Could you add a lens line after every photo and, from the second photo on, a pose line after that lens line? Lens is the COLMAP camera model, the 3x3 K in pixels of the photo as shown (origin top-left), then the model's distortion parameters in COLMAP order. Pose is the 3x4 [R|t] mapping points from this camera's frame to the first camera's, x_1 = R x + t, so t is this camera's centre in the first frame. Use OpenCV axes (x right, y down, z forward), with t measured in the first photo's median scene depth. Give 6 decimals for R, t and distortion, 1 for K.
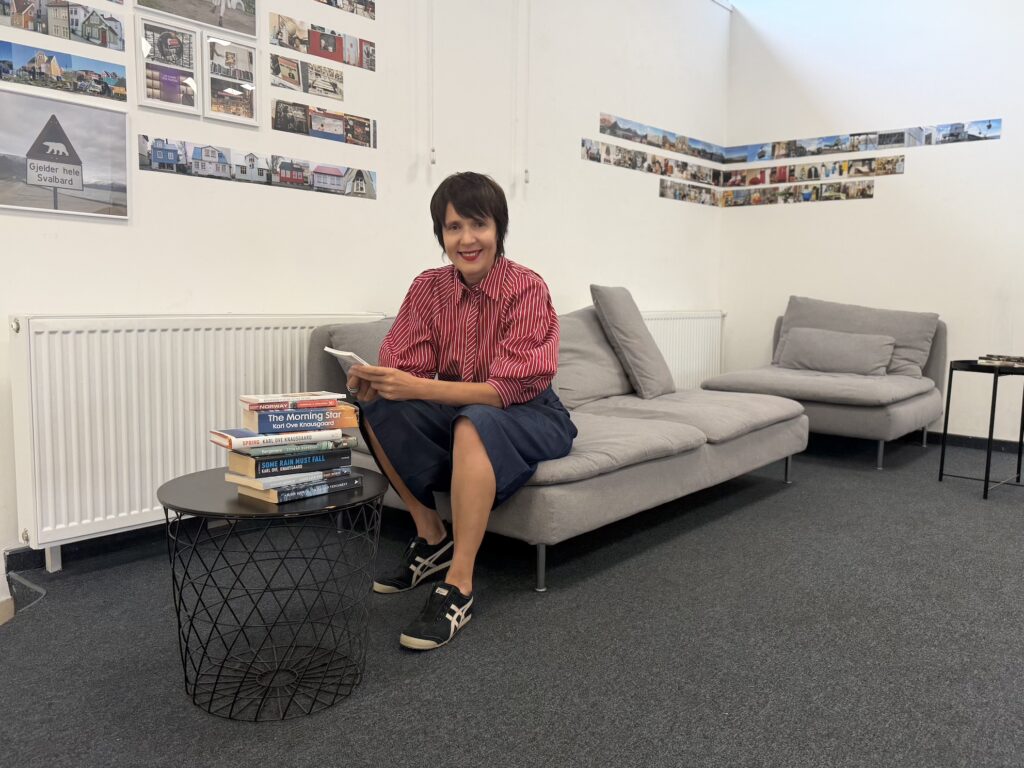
lens RADIAL K [[853.5, 0, 511.5], [0, 853.5, 383.9], [0, 0, 1]] dist [0.055735, -0.092293]
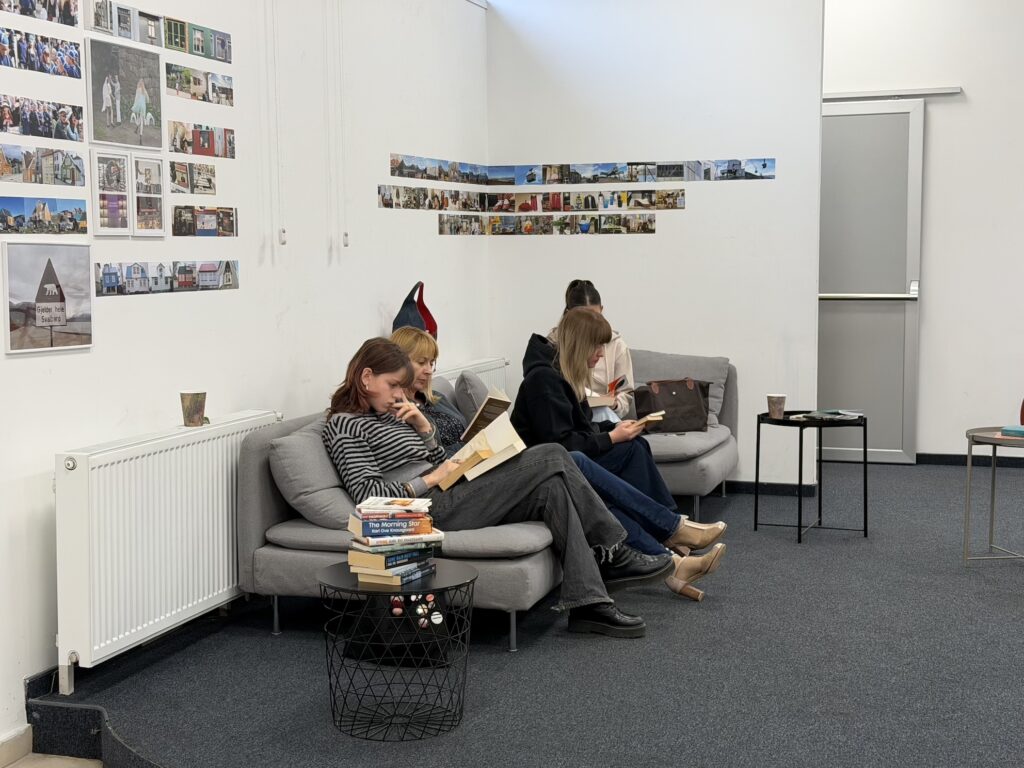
lens RADIAL K [[1546.2, 0, 506.2], [0, 1546.2, 379.0], [0, 0, 1]] dist [0.137768, 0.000000]
pose [[0.924469, -0.053687, 0.377458, -0.522835], [0.059941, 0.998190, -0.004832, -0.085978], [-0.376515, 0.027092, 0.926014, -0.687890]]
